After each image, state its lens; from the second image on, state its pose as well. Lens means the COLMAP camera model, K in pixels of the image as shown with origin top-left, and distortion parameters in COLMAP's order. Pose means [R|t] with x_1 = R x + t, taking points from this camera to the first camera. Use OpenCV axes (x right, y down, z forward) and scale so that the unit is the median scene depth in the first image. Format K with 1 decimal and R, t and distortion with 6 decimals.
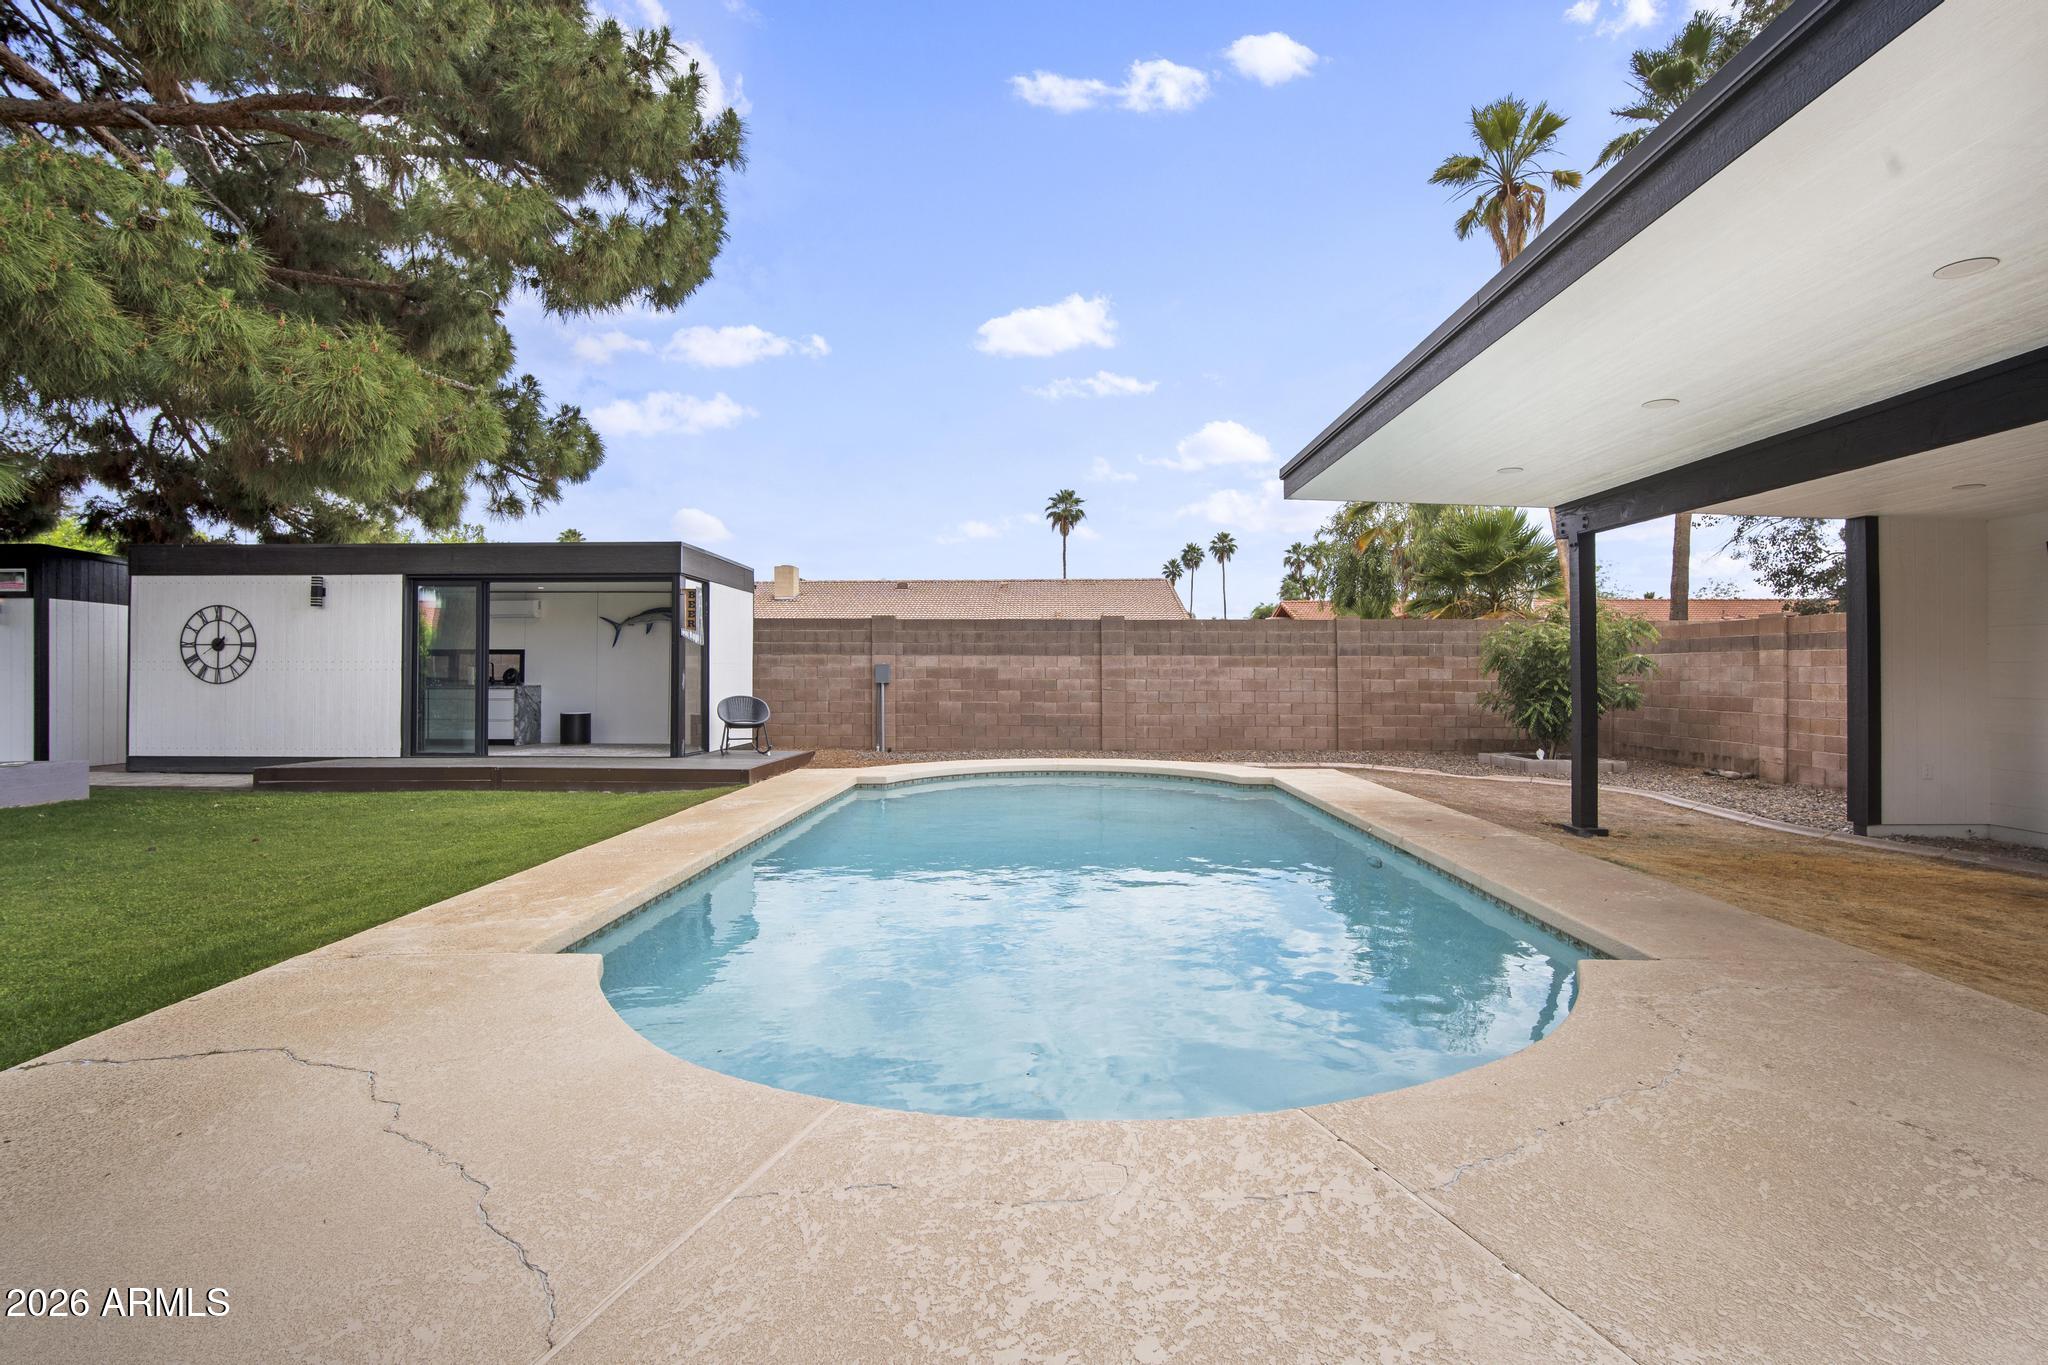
lens RADIAL K [[899.4, 0, 1022.1], [0, 899.4, 682.3], [0, 0, 1]] dist [-0.016628, 0.004583]
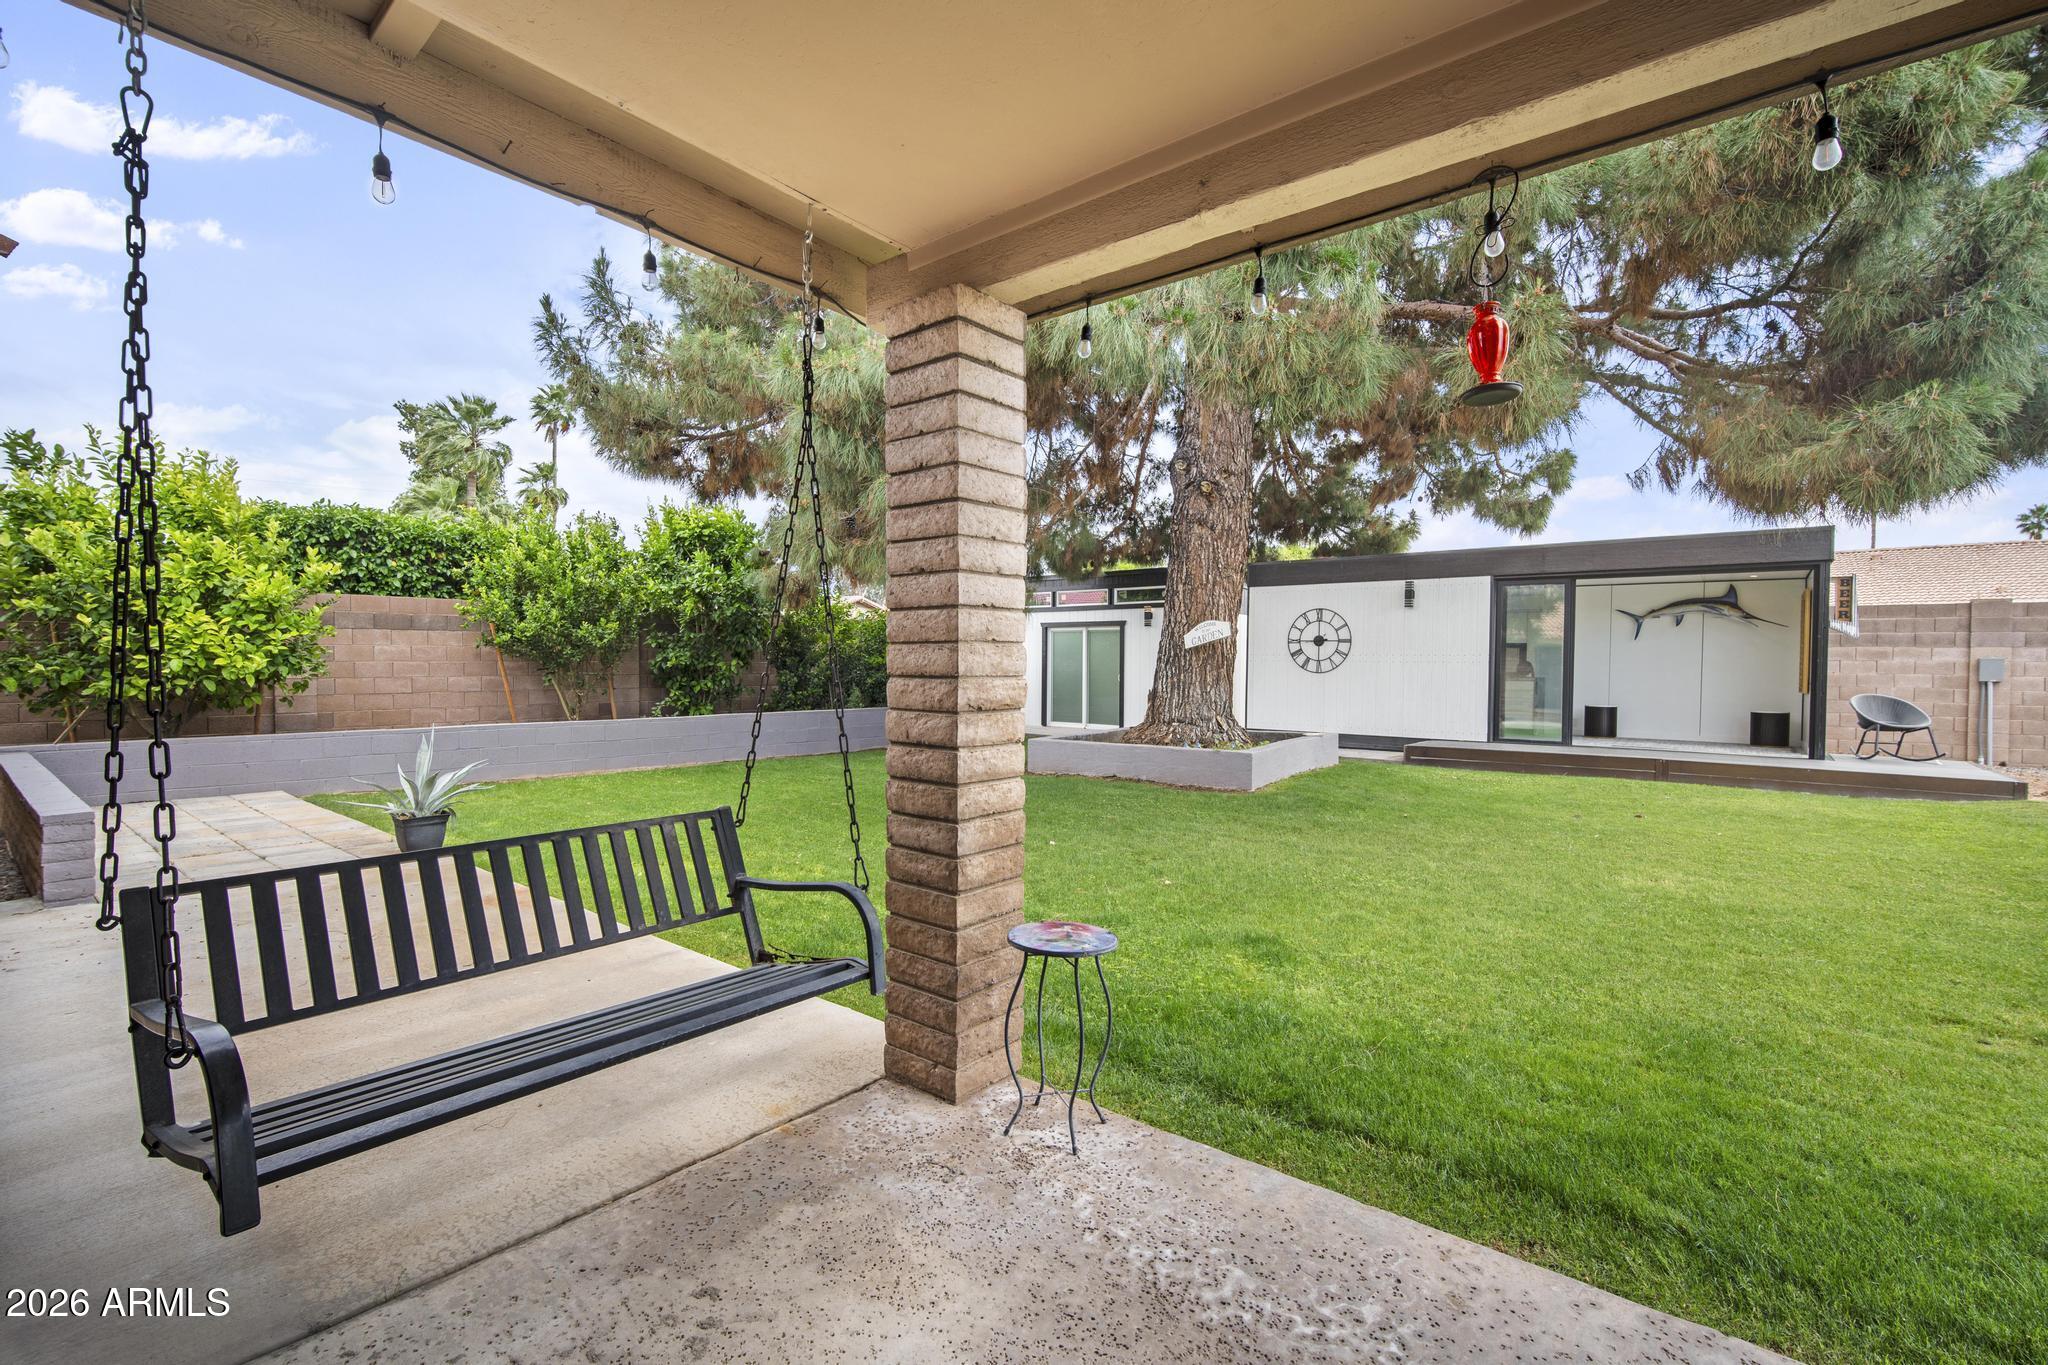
lens RADIAL K [[899.4, 0, 1015.5], [0, 899.4, 679.8], [0, 0, 1]] dist [-0.016628, 0.004583]
pose [[0.790611, 0.018686, -0.612034, -0.366461], [-0.014257, 0.999825, 0.012109, 0.001784], [0.612153, -0.000848, 0.790739, -0.175906]]
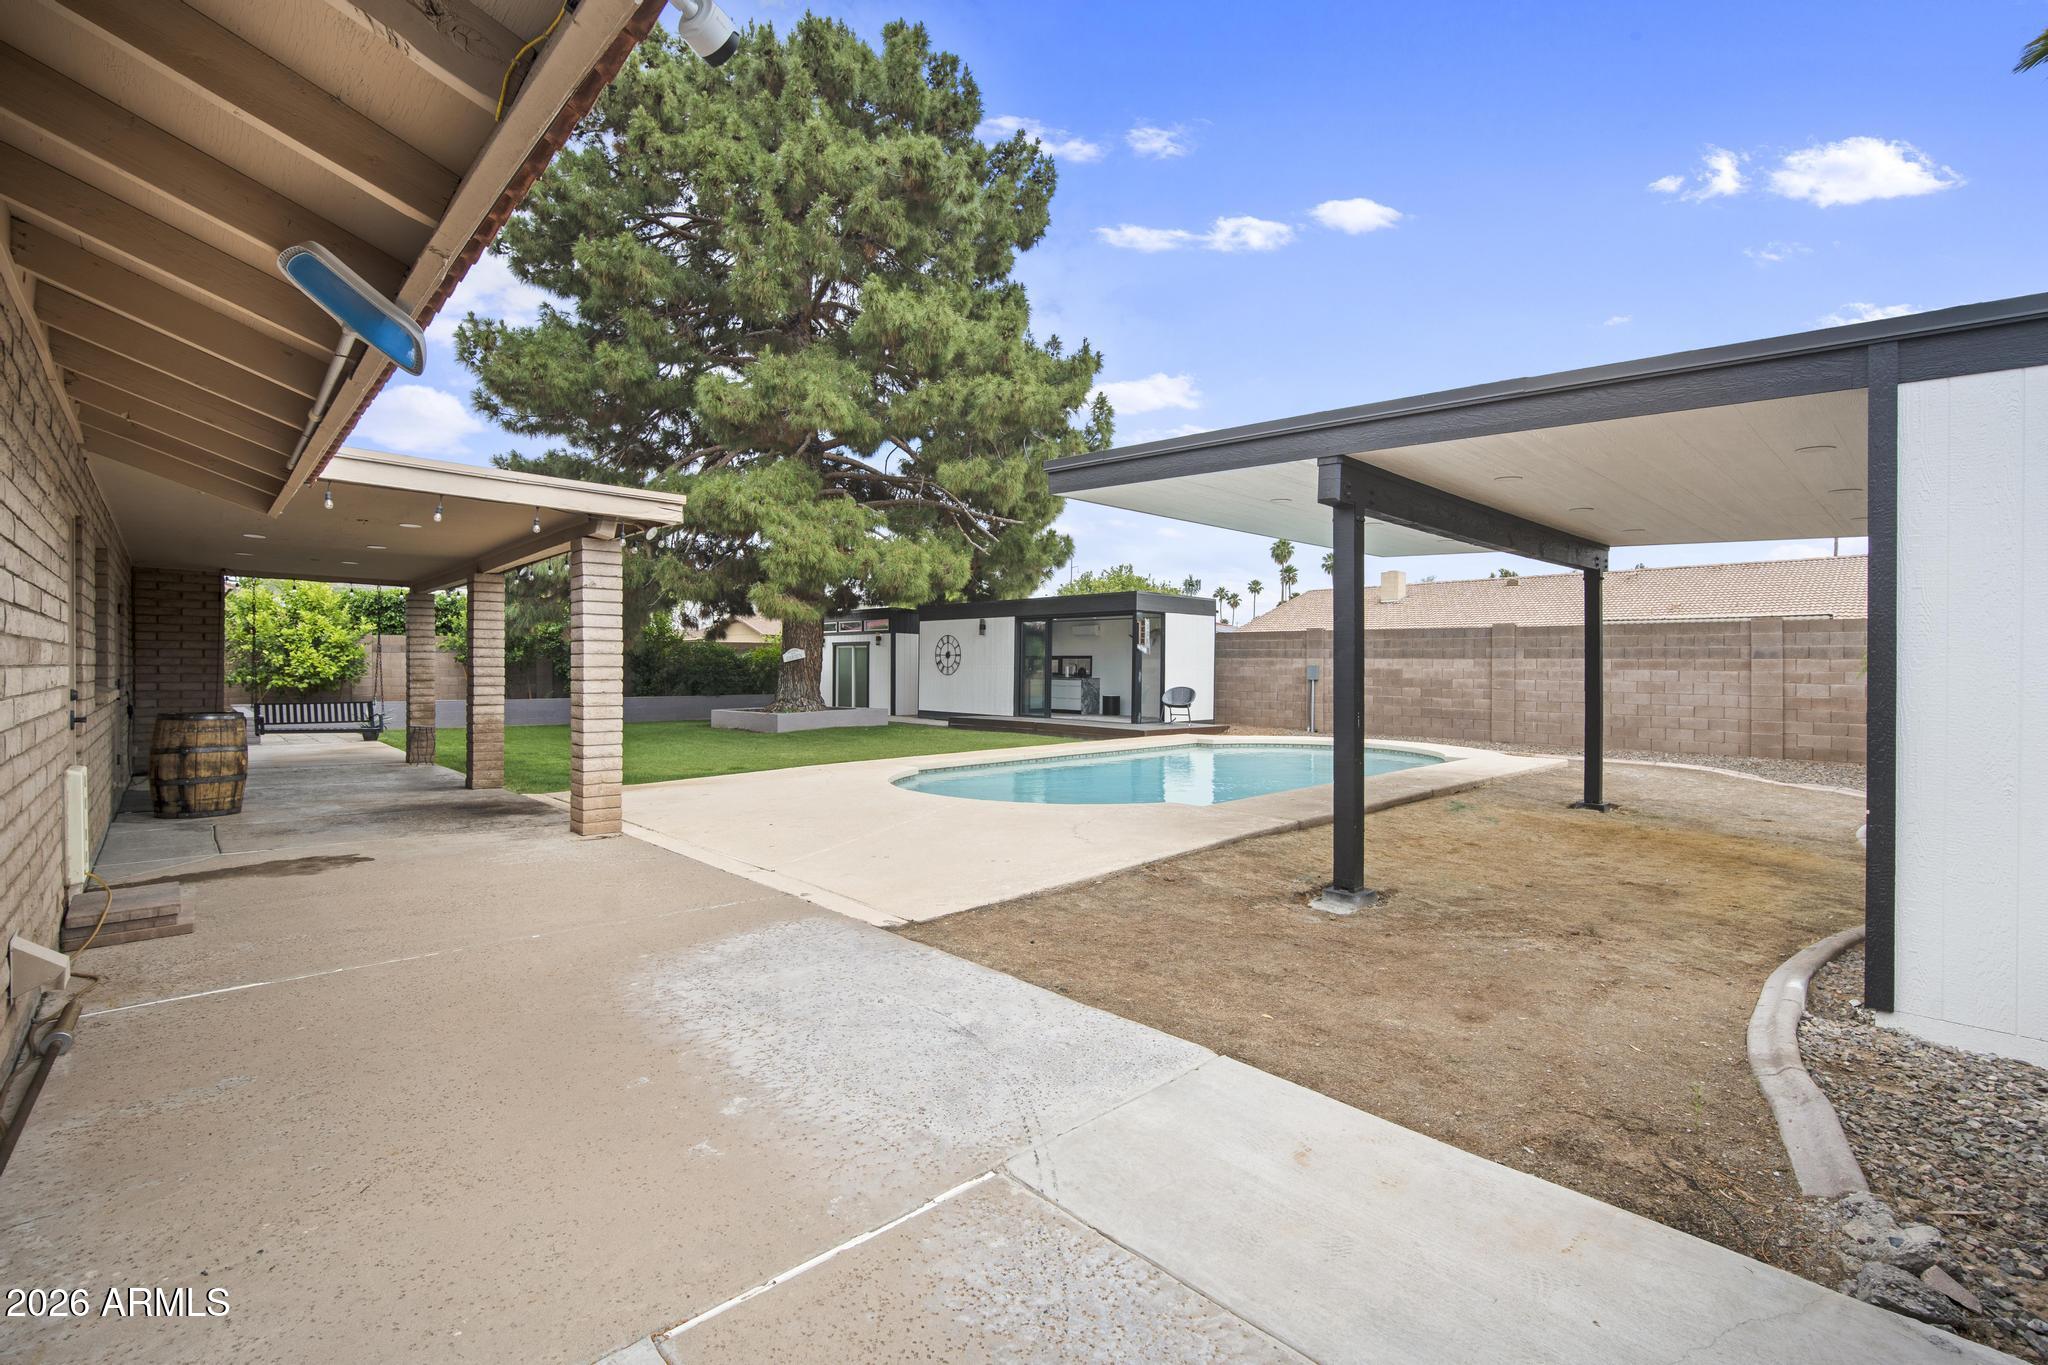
lens RADIAL K [[899.4, 0, 1012.1], [0, 899.4, 669.2], [0, 0, 1]] dist [-0.016628, 0.004583]
pose [[0.706464, 0.007210, -0.707712, 0.468629], [-0.012791, 0.999915, -0.002581, -0.005755], [0.707634, 0.010876, 0.706496, -0.237860]]
